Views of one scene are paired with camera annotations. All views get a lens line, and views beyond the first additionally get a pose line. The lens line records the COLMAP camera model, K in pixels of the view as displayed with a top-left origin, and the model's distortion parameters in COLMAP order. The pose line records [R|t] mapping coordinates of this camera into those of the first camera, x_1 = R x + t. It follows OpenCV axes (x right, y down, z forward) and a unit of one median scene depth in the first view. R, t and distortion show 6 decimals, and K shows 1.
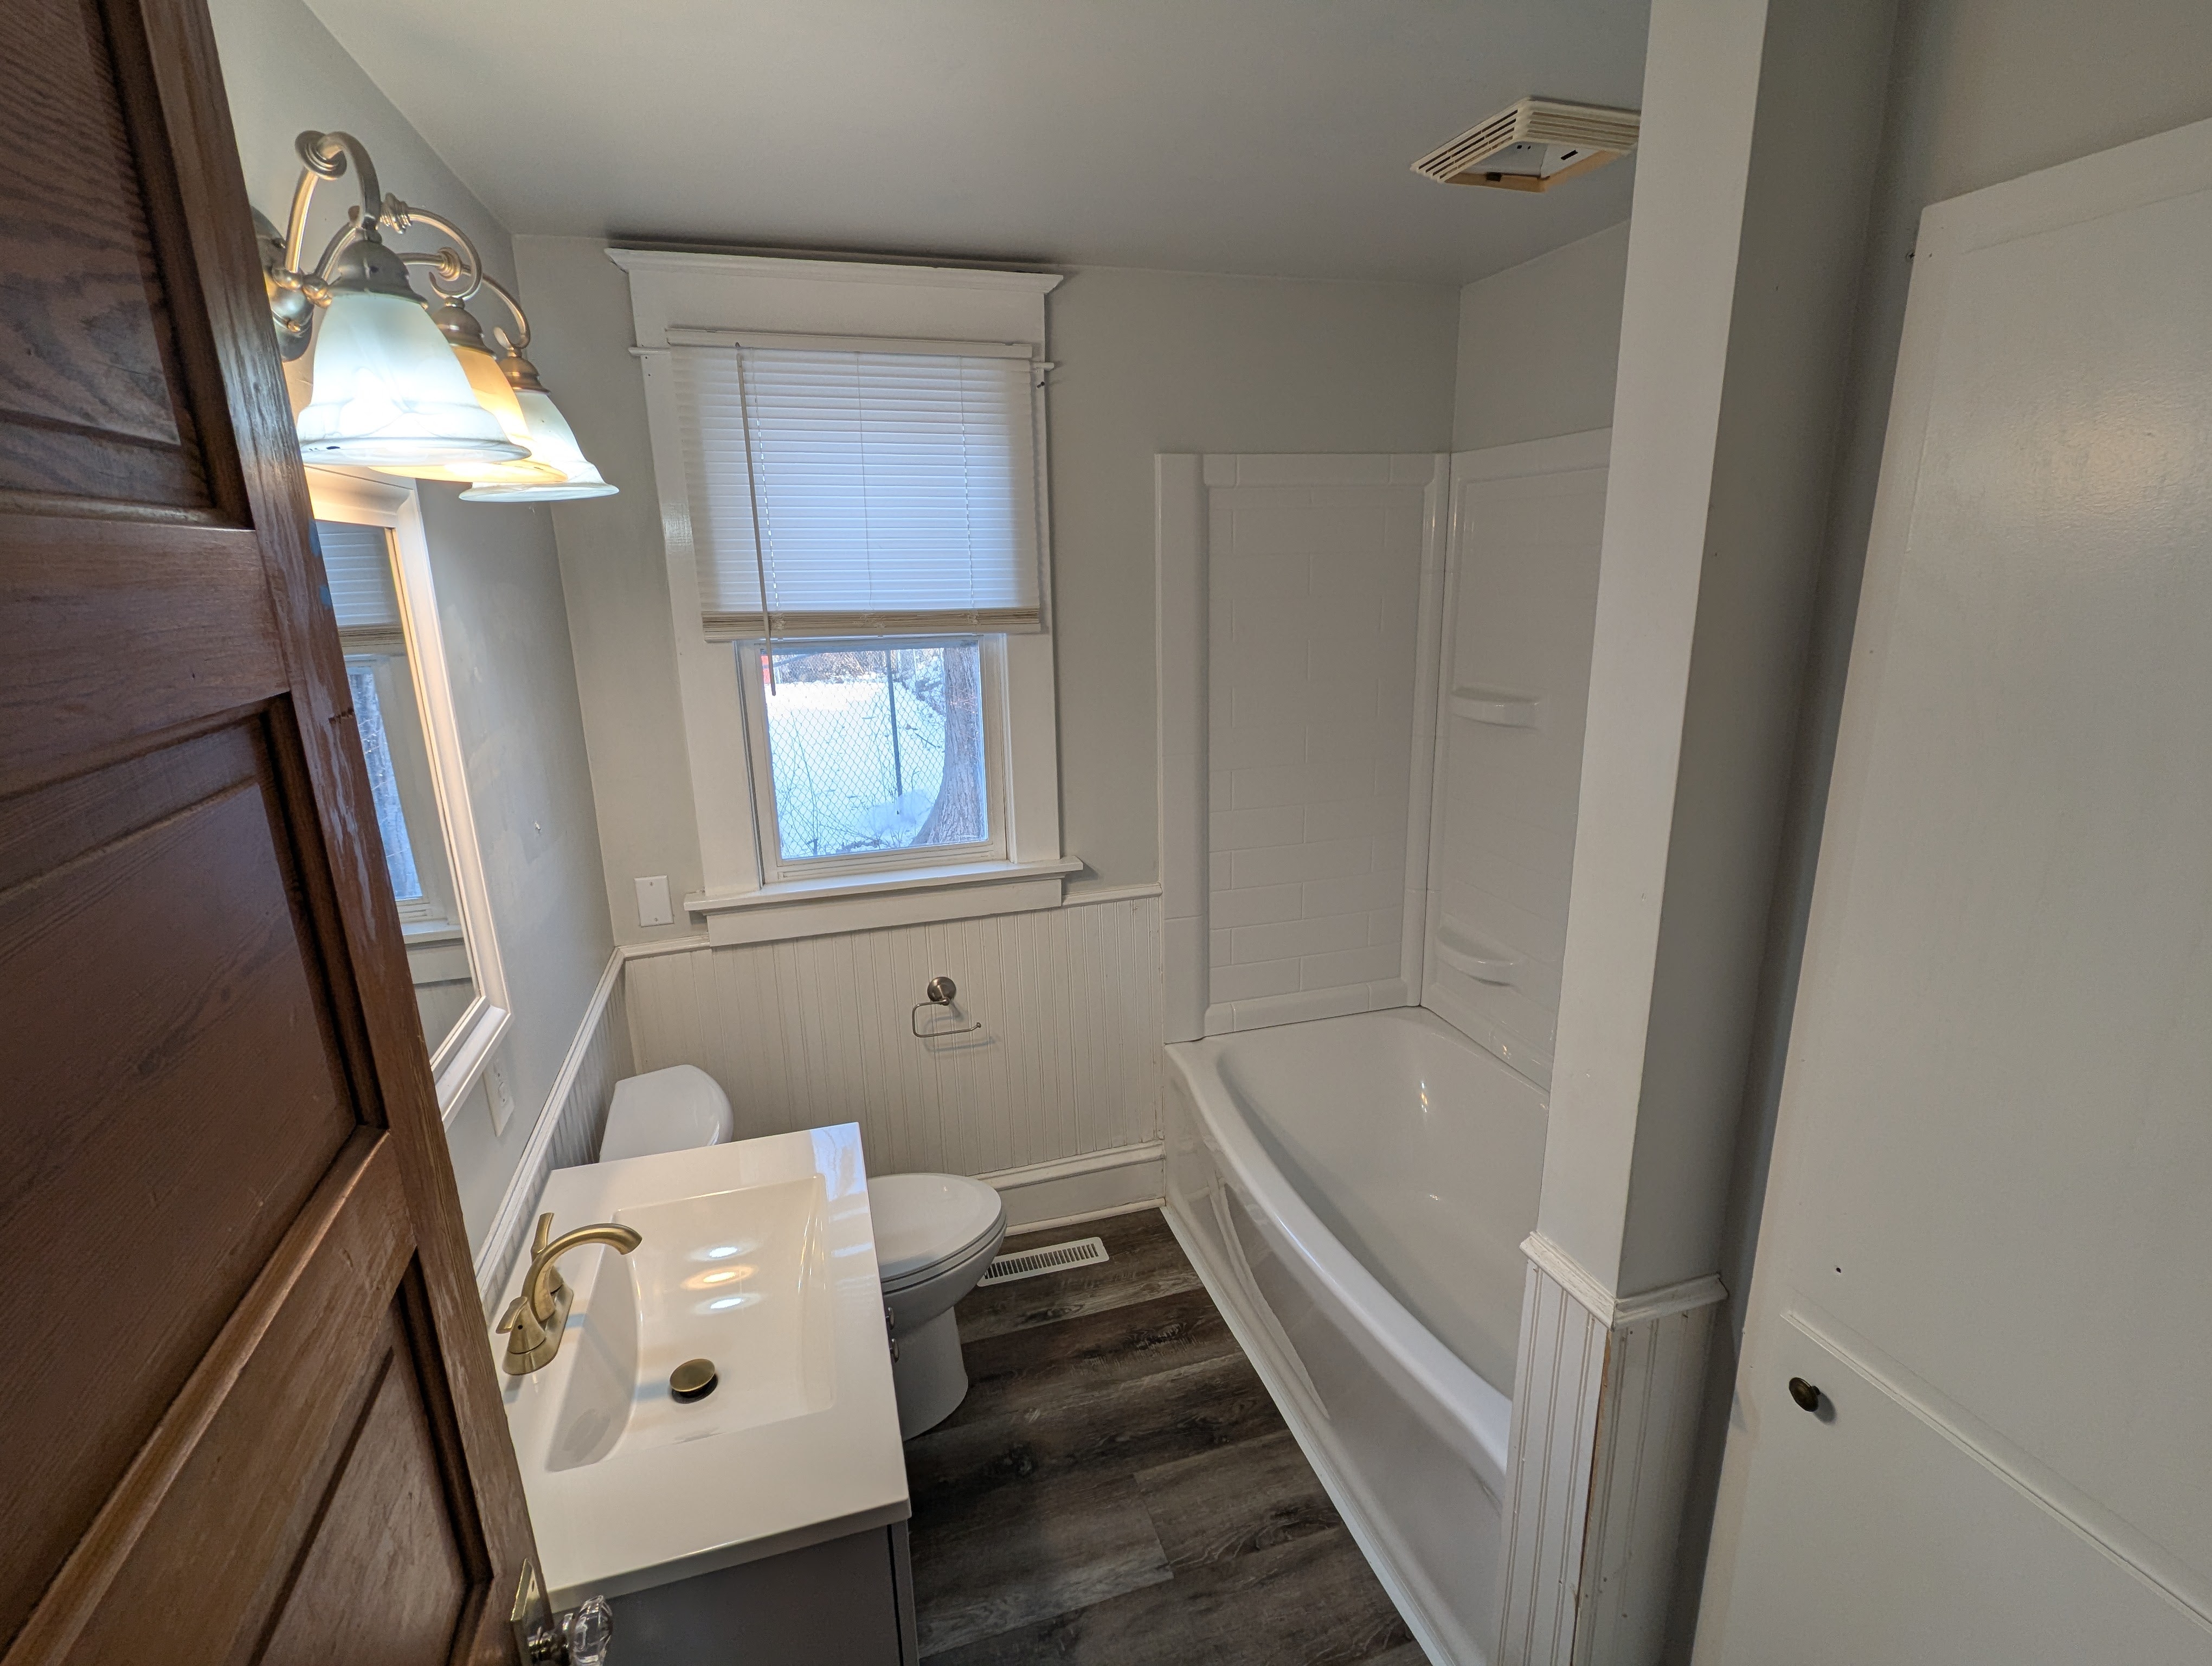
lens RADIAL K [[1047.0, 0, 1103.7], [0, 1047.0, 827.3], [0, 0, 1]] dist [-0.001247, 0.001902]
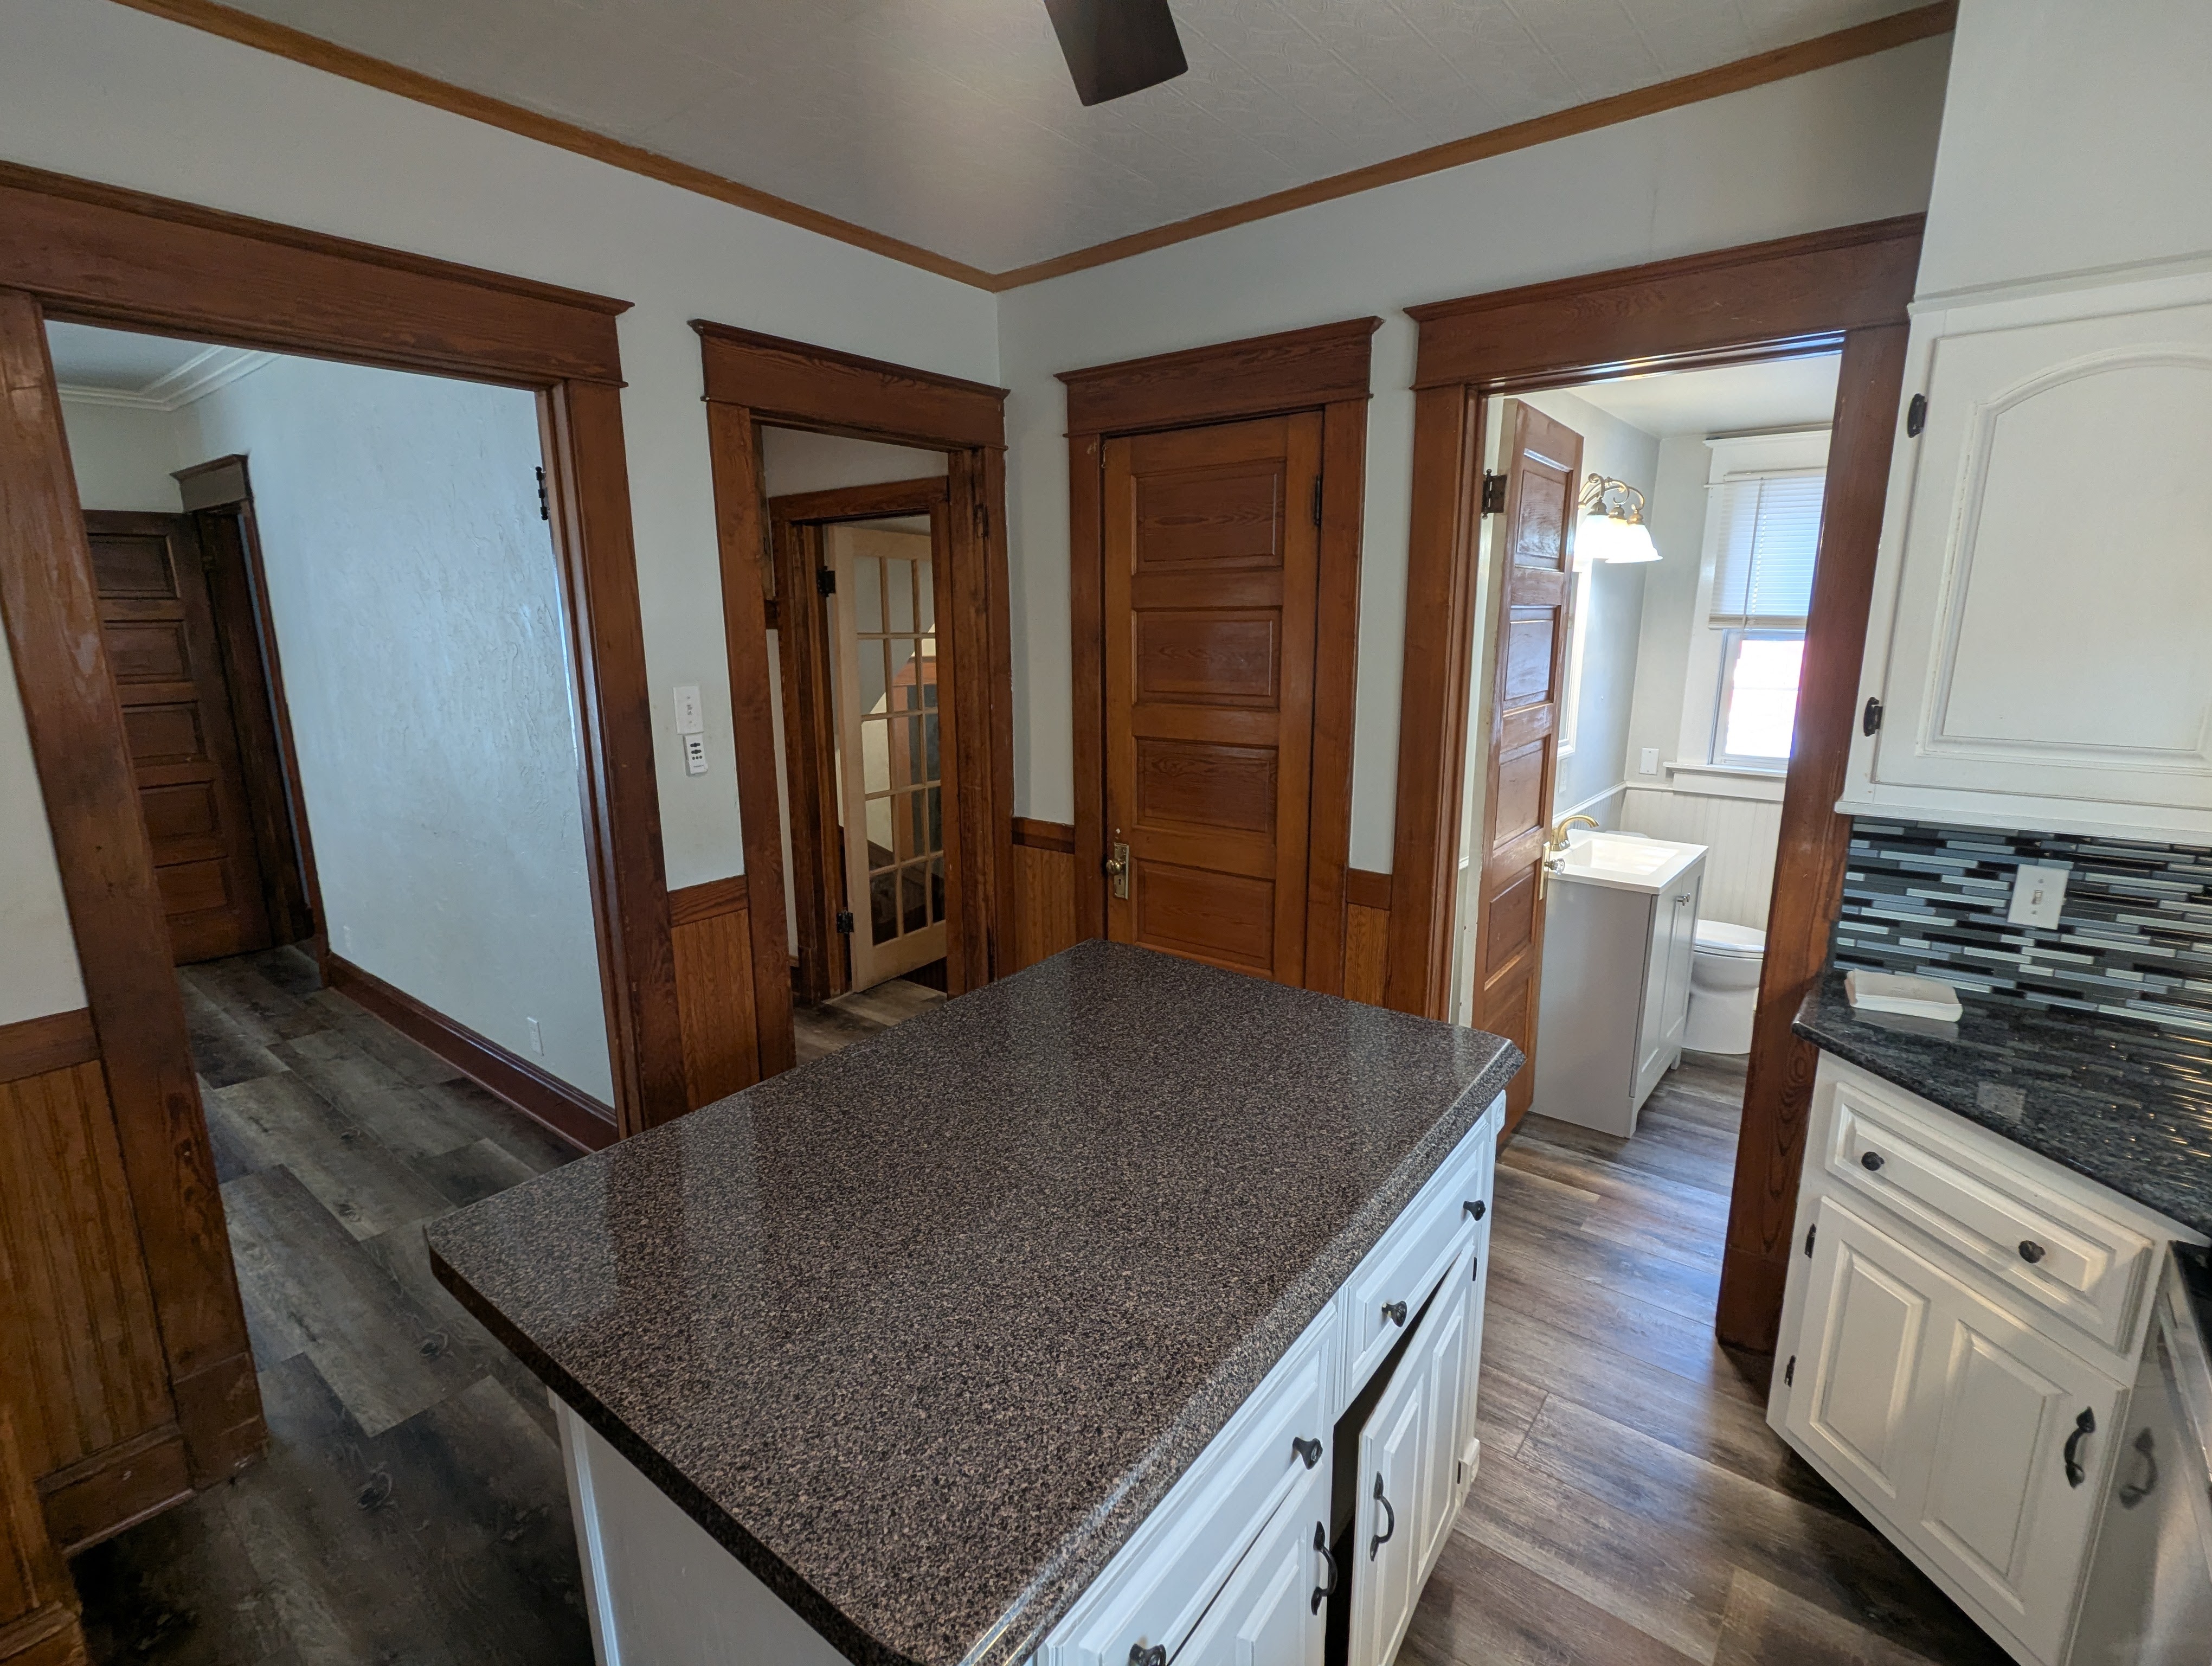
lens RADIAL K [[1047.0, 0, 1102.1], [0, 1047.0, 827.6], [0, 0, 1]] dist [-0.001247, 0.001902]
pose [[0.564092, 0.187545, -0.804131, 0.591950], [-0.221153, 0.972600, 0.071699, 0.278950], [0.795545, 0.137392, 0.590112, -0.953493]]
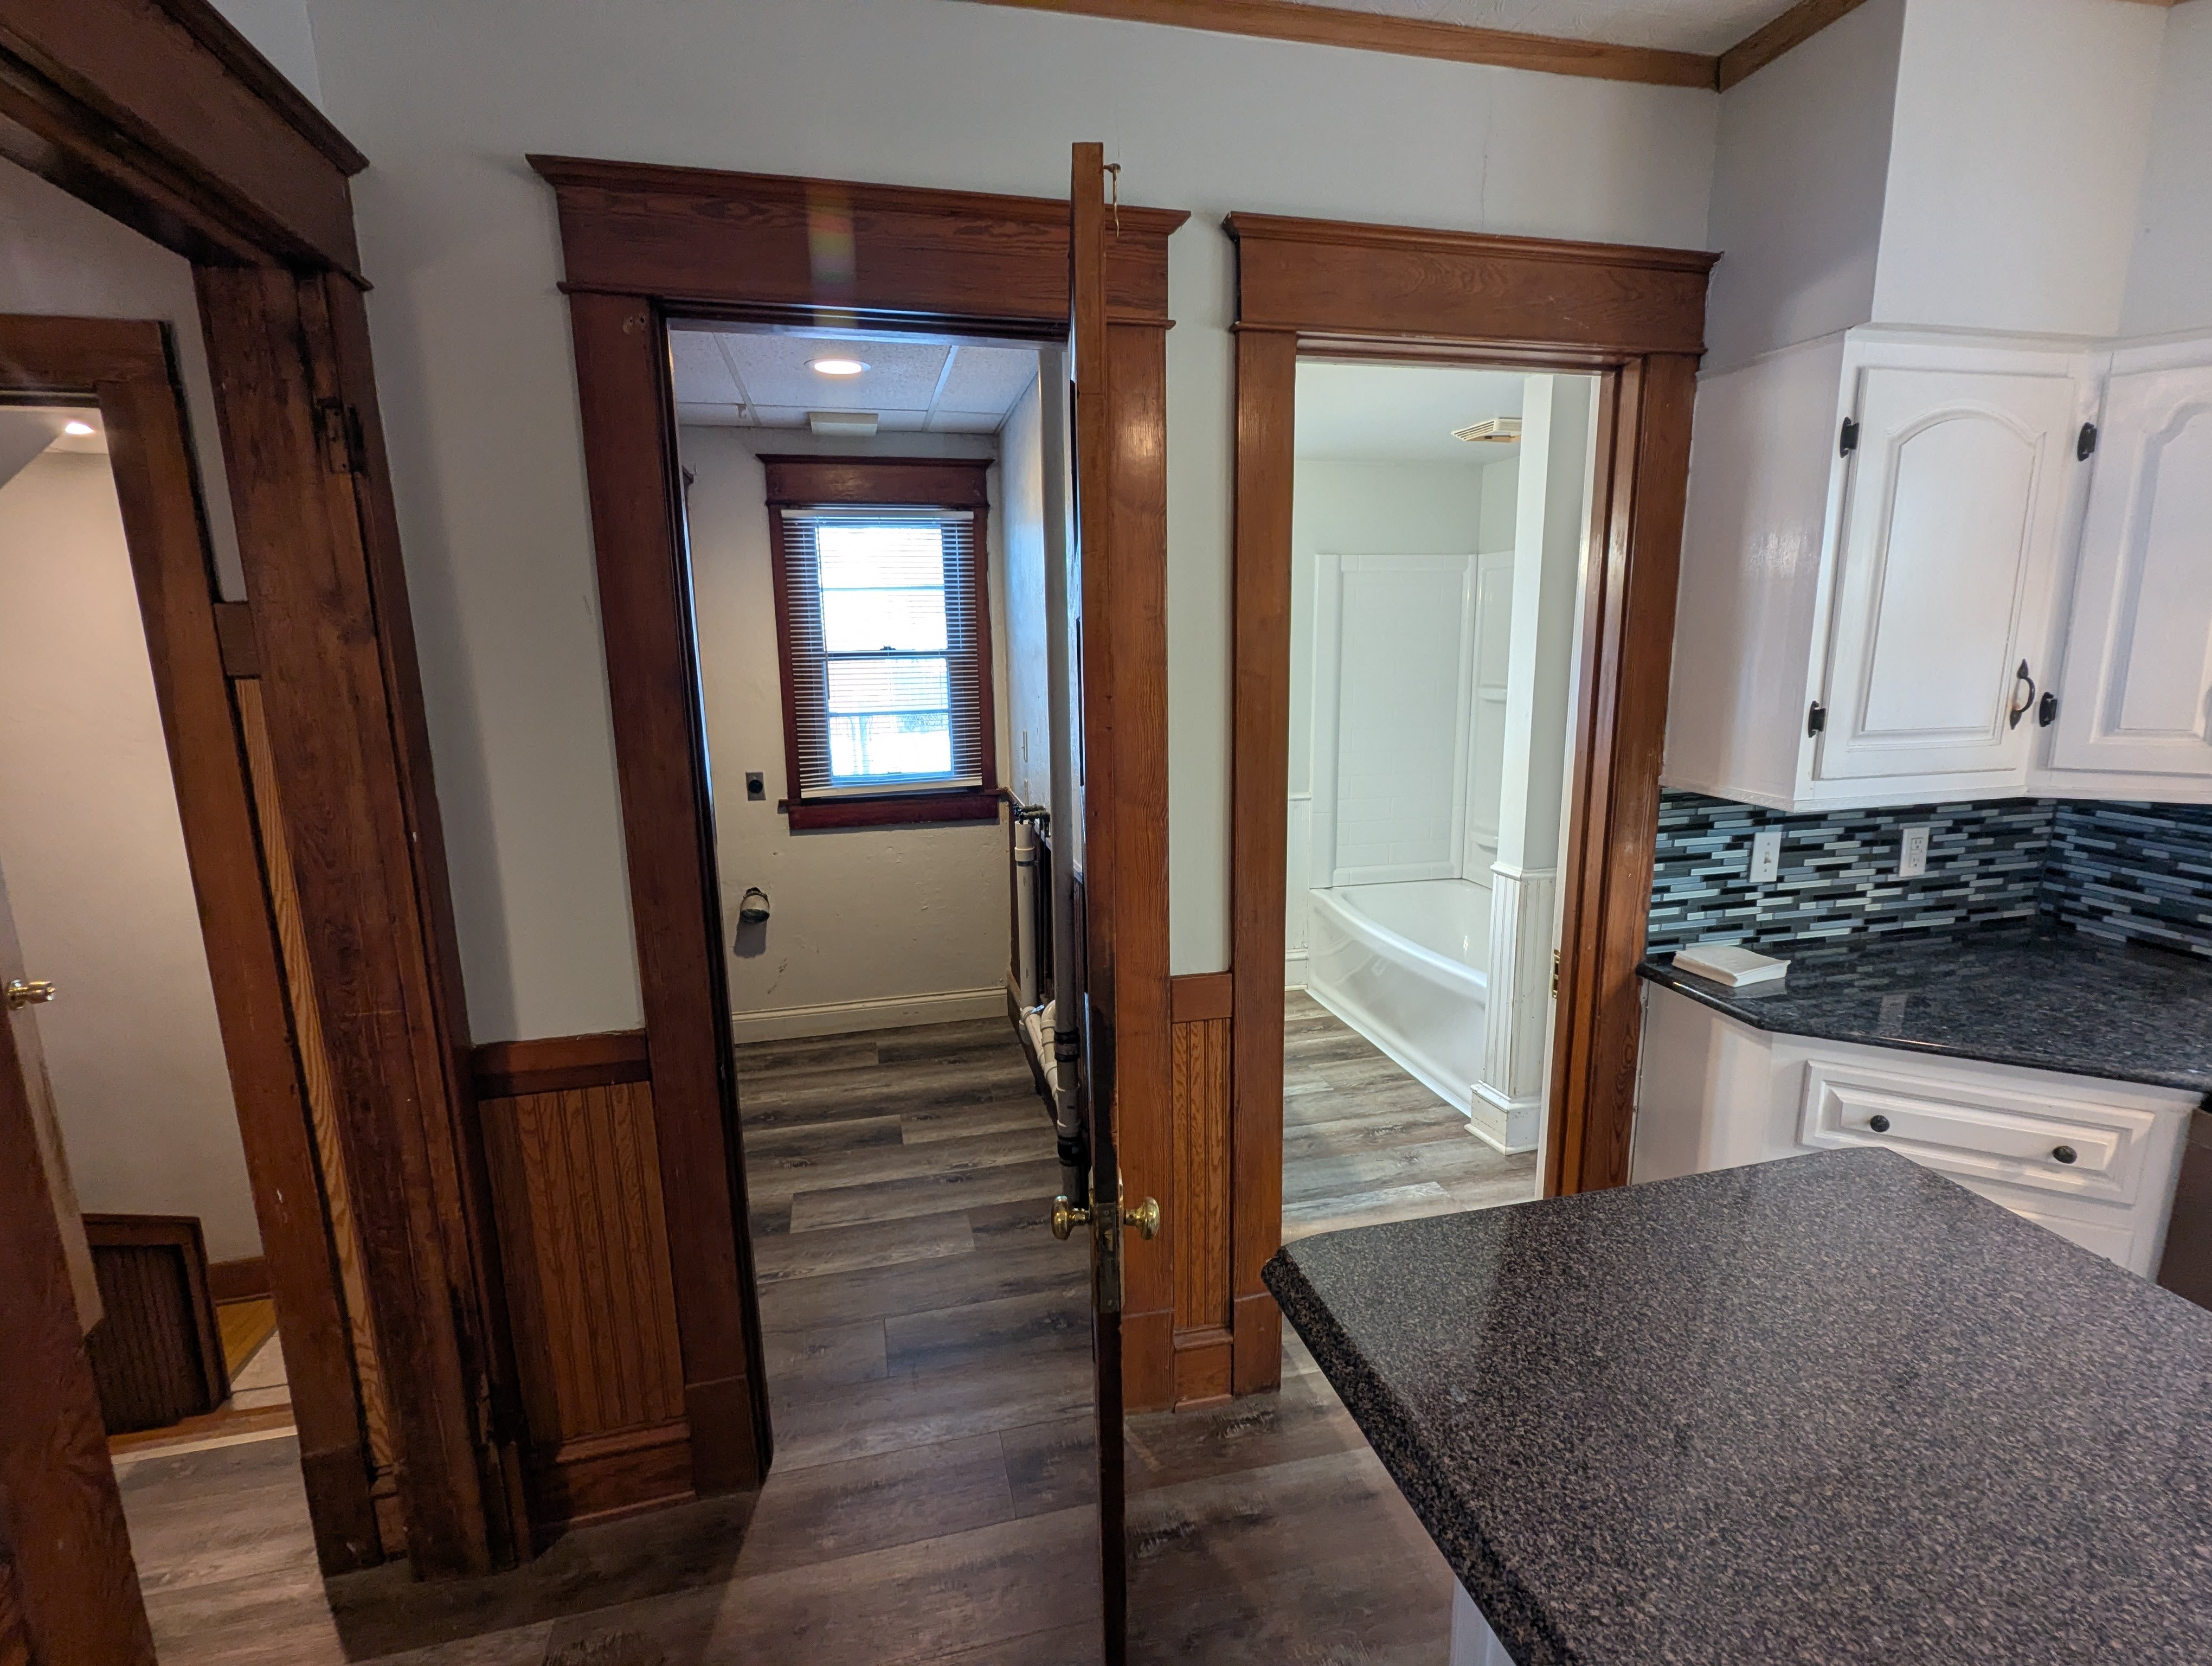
lens RADIAL K [[1047.0, 0, 1104.2], [0, 1047.0, 831.4], [0, 0, 1]] dist [-0.001247, 0.001902]
pose [[0.998259, 0.020496, -0.055313, -0.226259], [-0.024162, 0.997498, -0.066432, 0.284889], [0.053813, 0.067653, 0.996257, -0.898605]]
